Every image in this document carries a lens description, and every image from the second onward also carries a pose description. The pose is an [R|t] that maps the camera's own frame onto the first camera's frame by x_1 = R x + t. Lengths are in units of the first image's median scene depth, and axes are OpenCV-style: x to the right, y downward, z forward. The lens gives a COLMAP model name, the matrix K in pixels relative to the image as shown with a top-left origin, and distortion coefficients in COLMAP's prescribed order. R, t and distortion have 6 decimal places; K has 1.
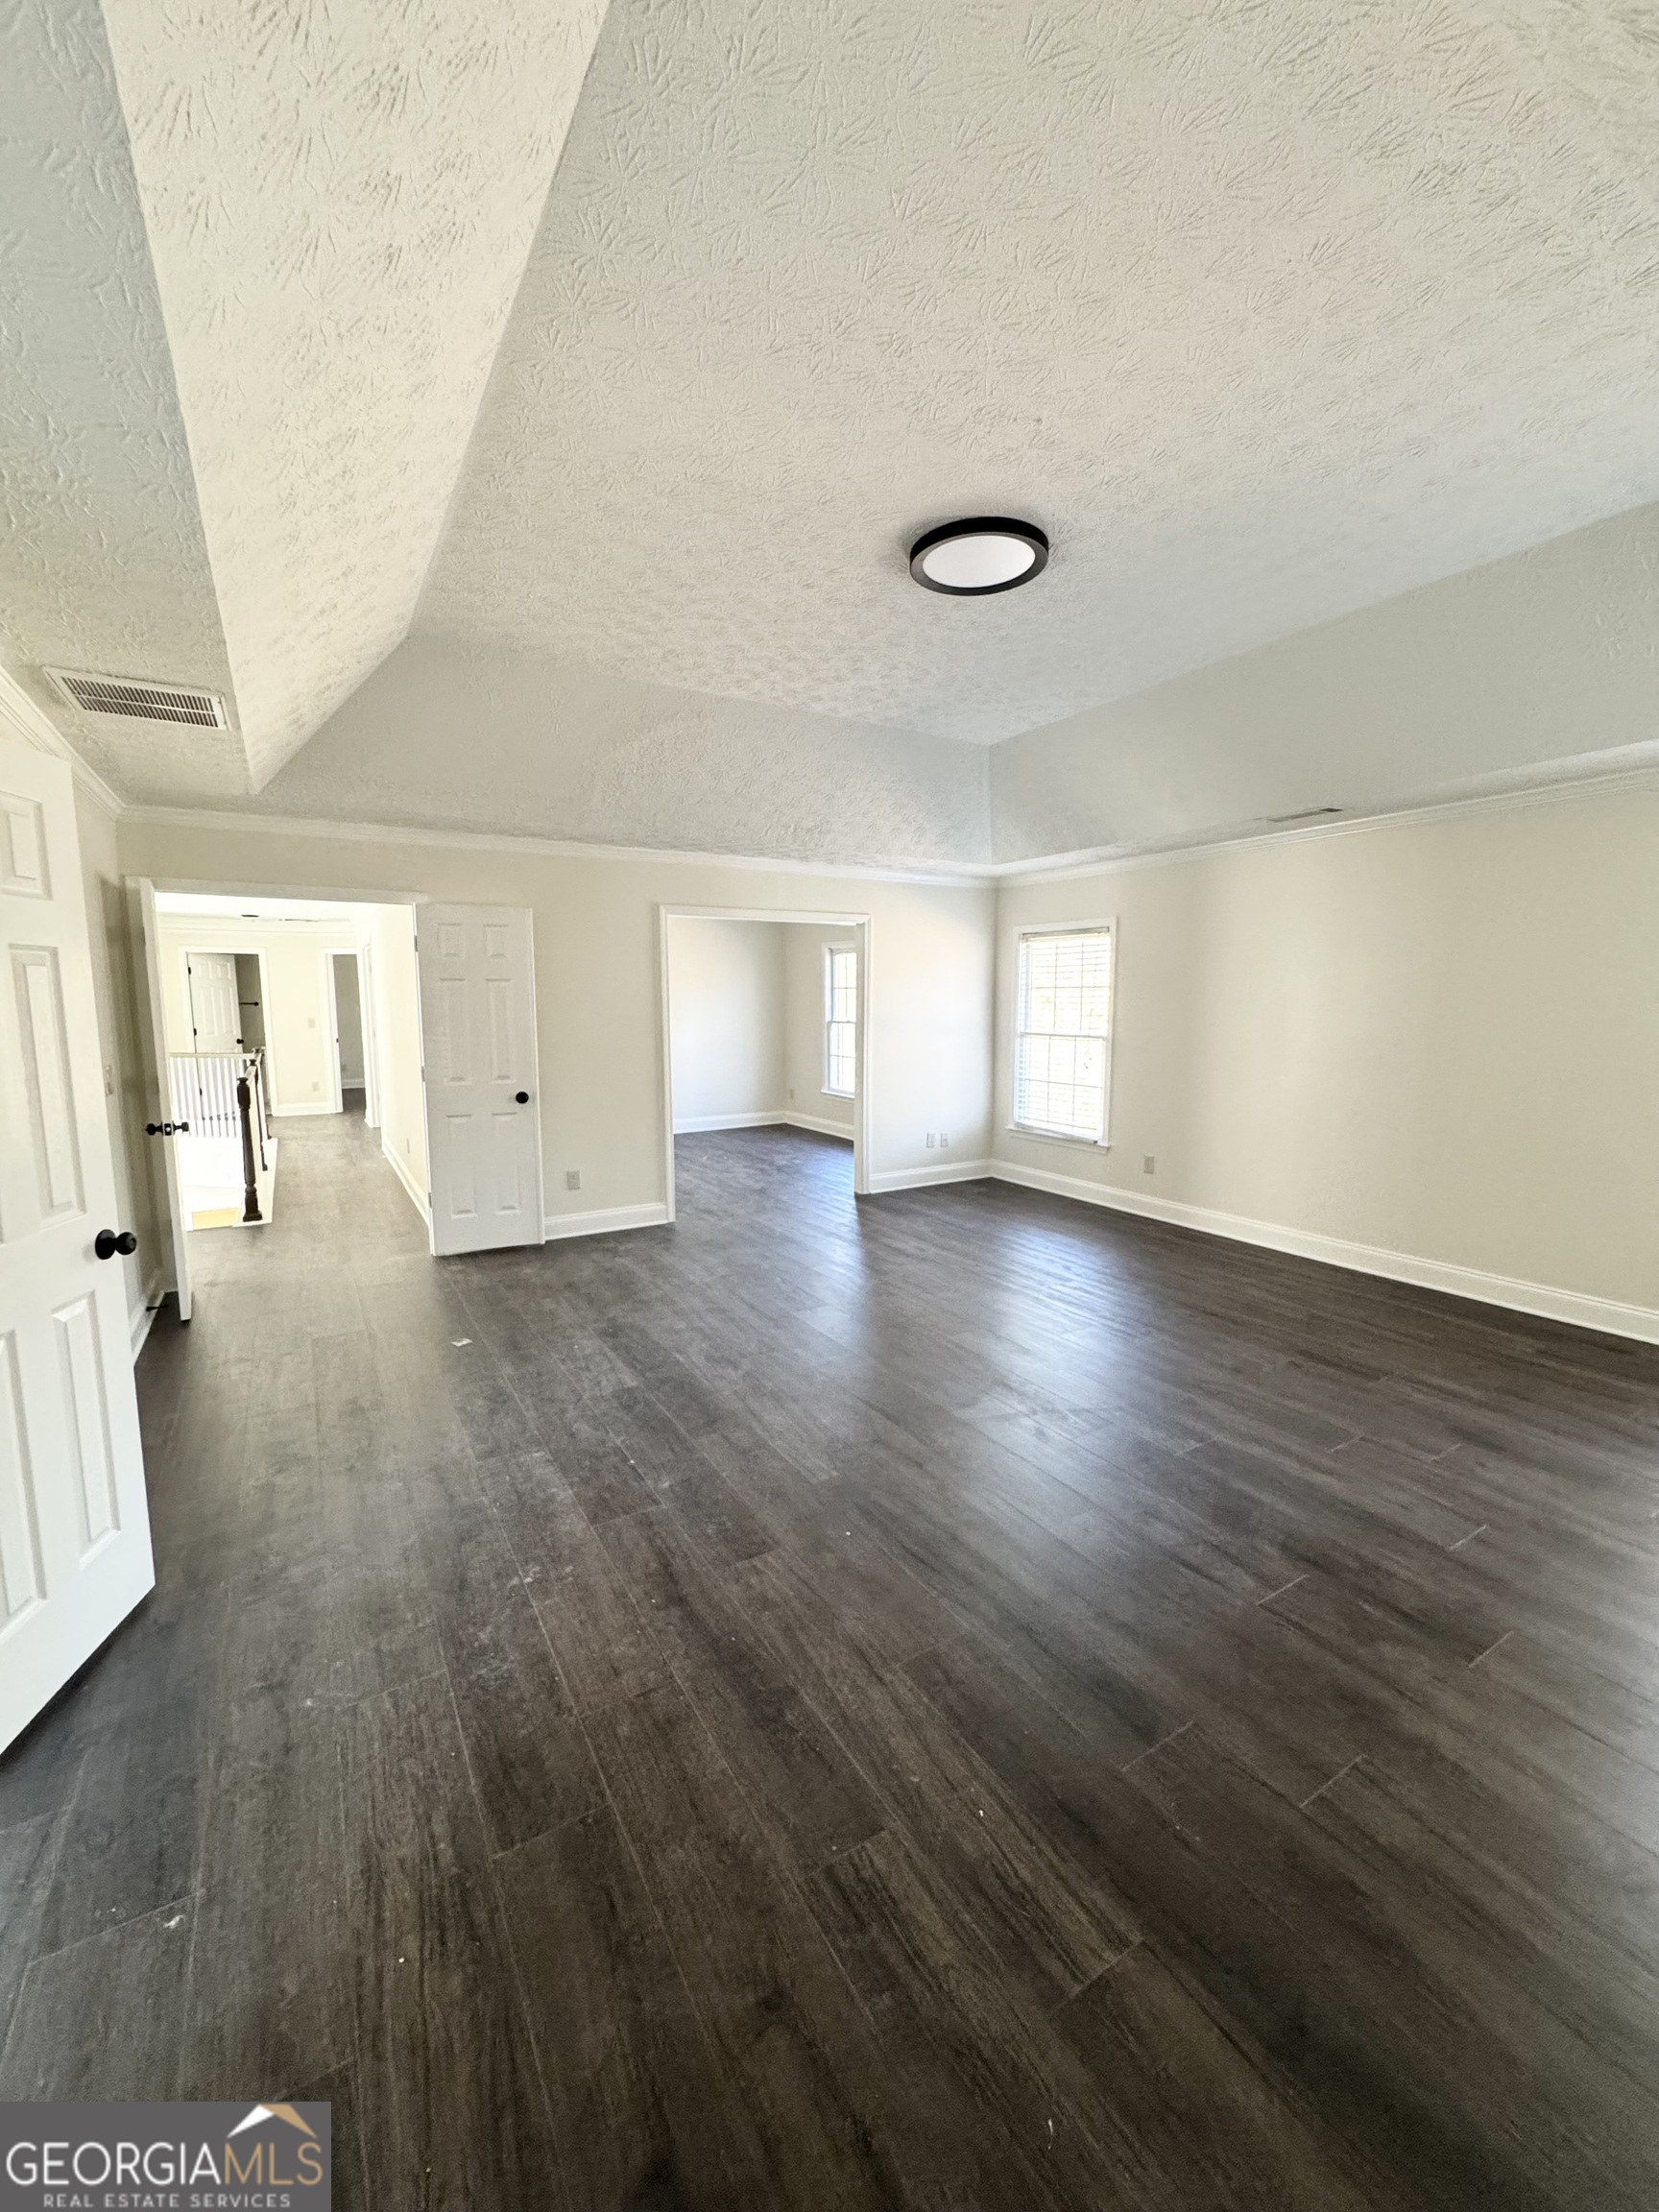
lens RADIAL K [[882.1, 0, 832.0], [0, 882.1, 1102.9], [0, 0, 1]] dist [-0.000809, 0.000113]
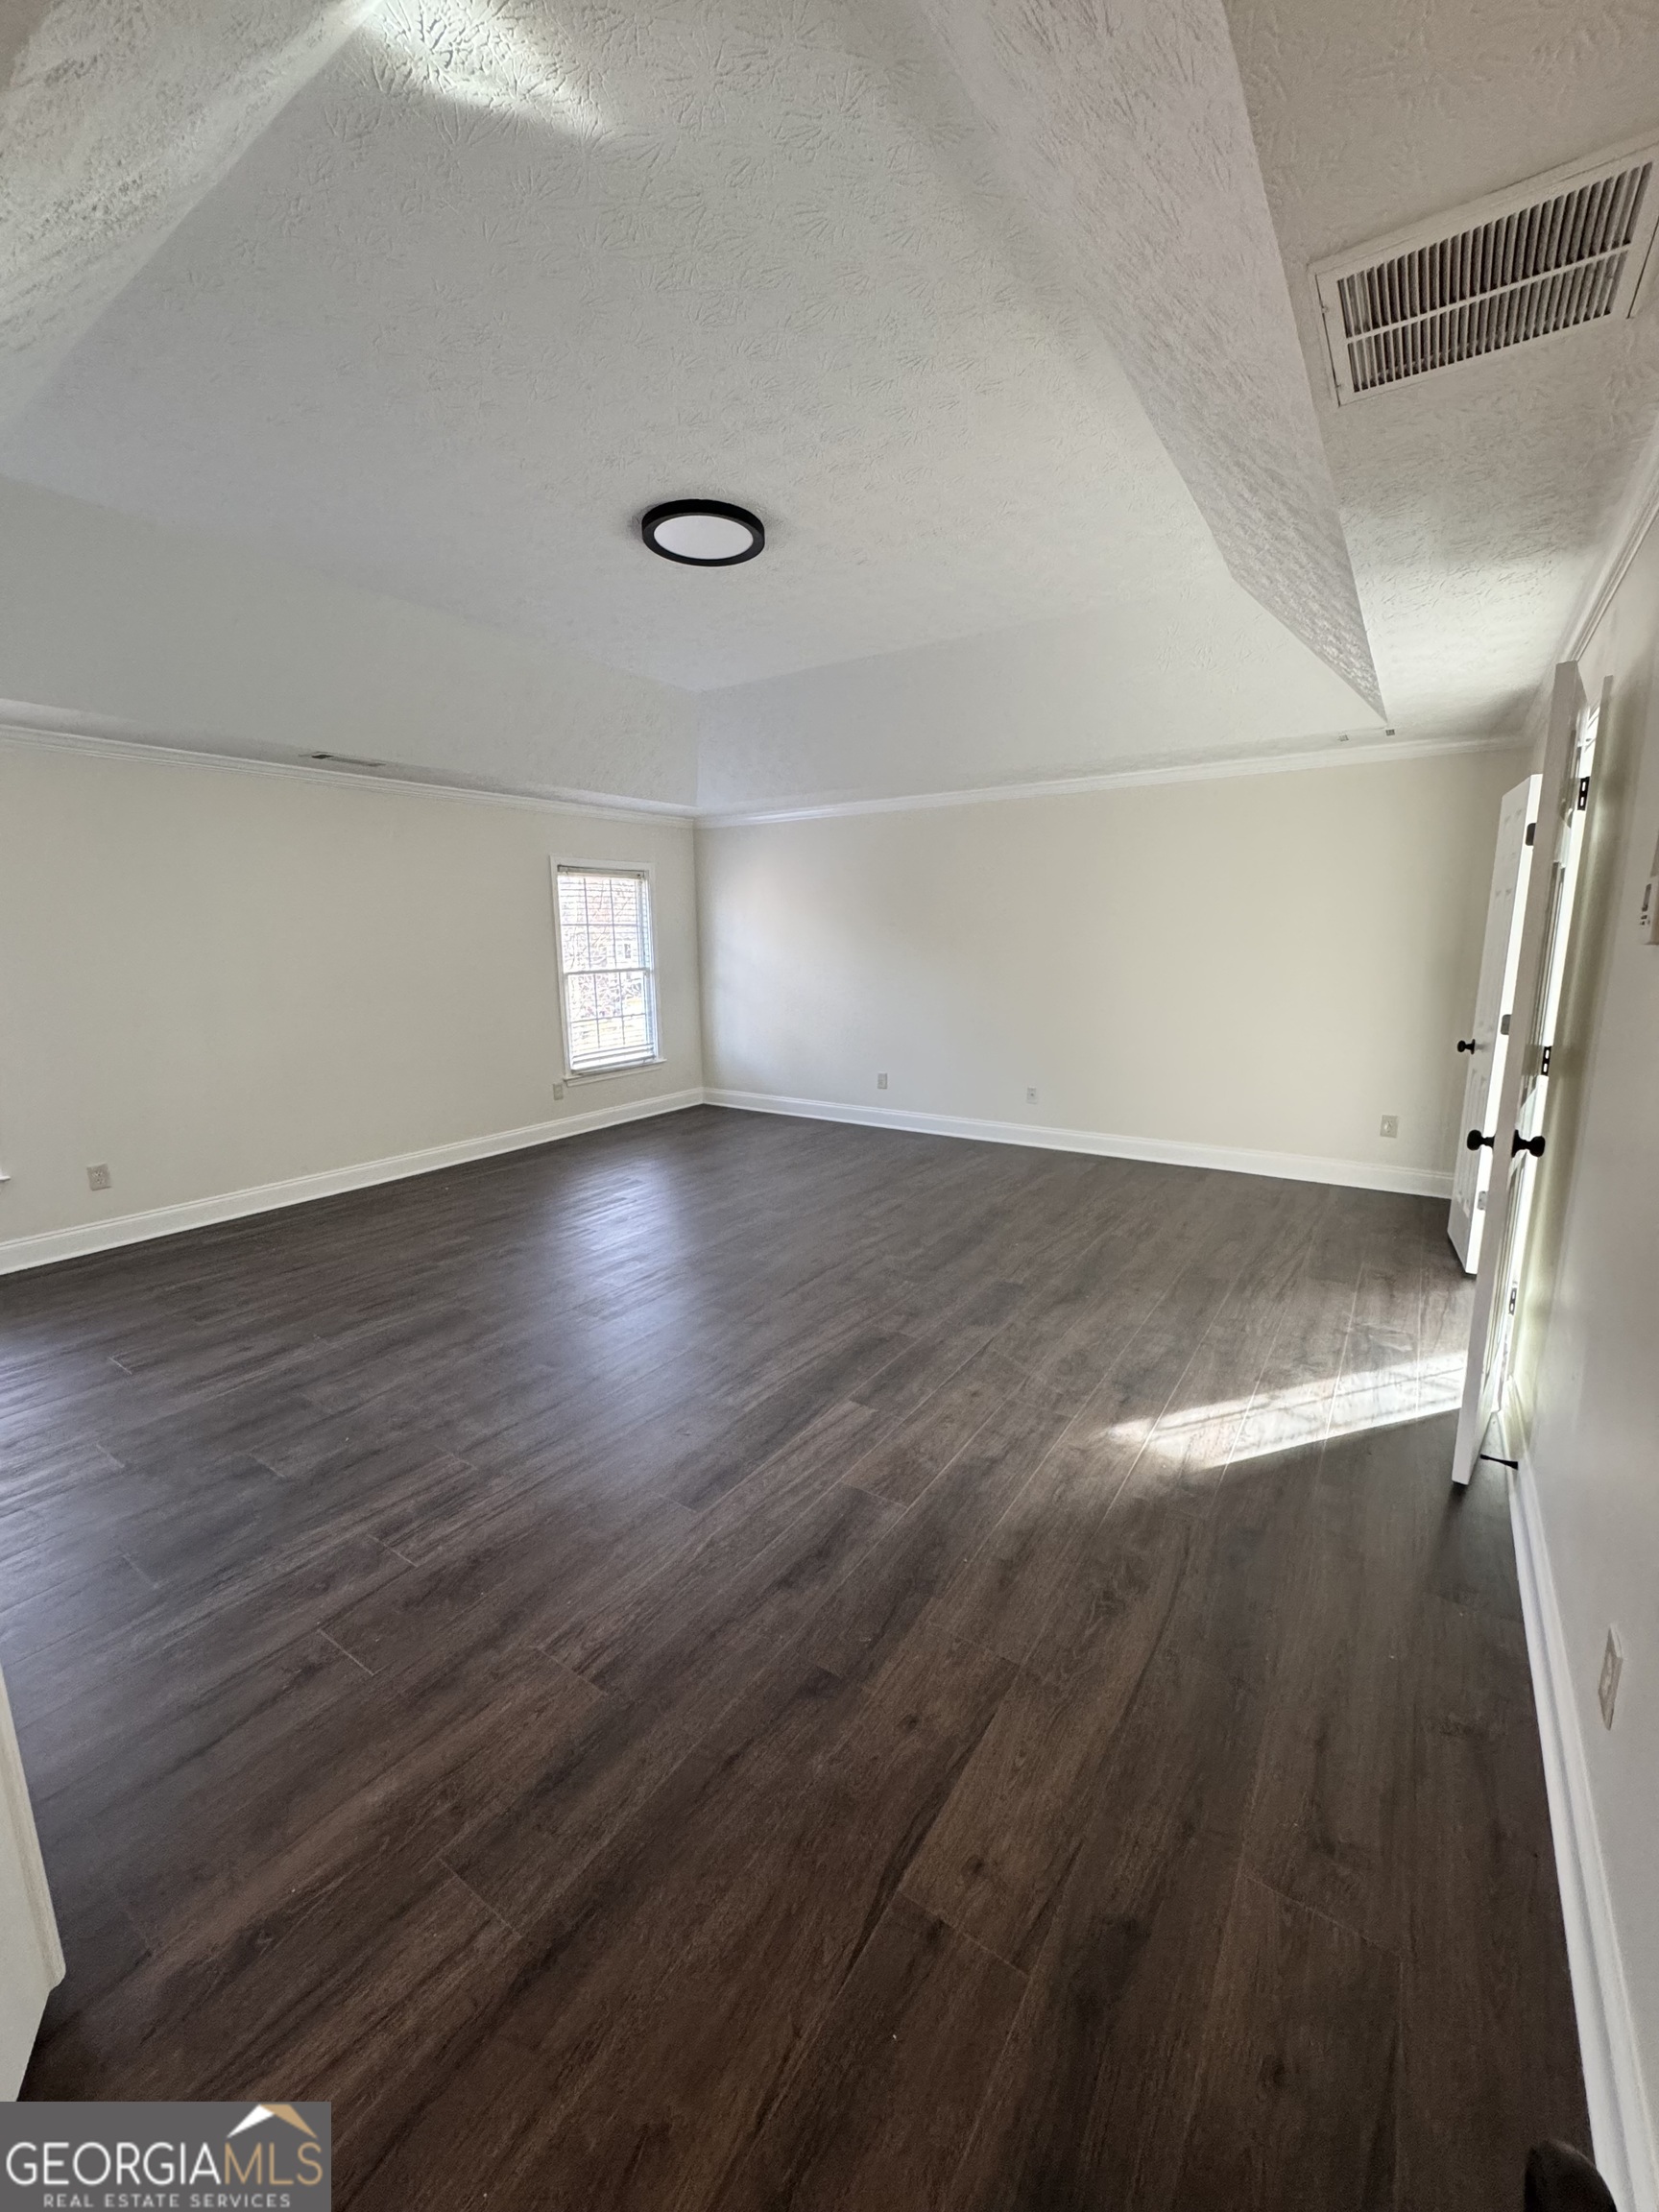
lens RADIAL K [[882.1, 0, 832.0], [0, 882.1, 1102.9], [0, 0, 1]] dist [-0.000809, 0.000113]
pose [[-0.409708, -0.167031, 0.896794, -0.919827], [0.123185, 0.963958, 0.235818, -0.148987], [-0.903861, 0.207089, -0.374365, 1.274008]]
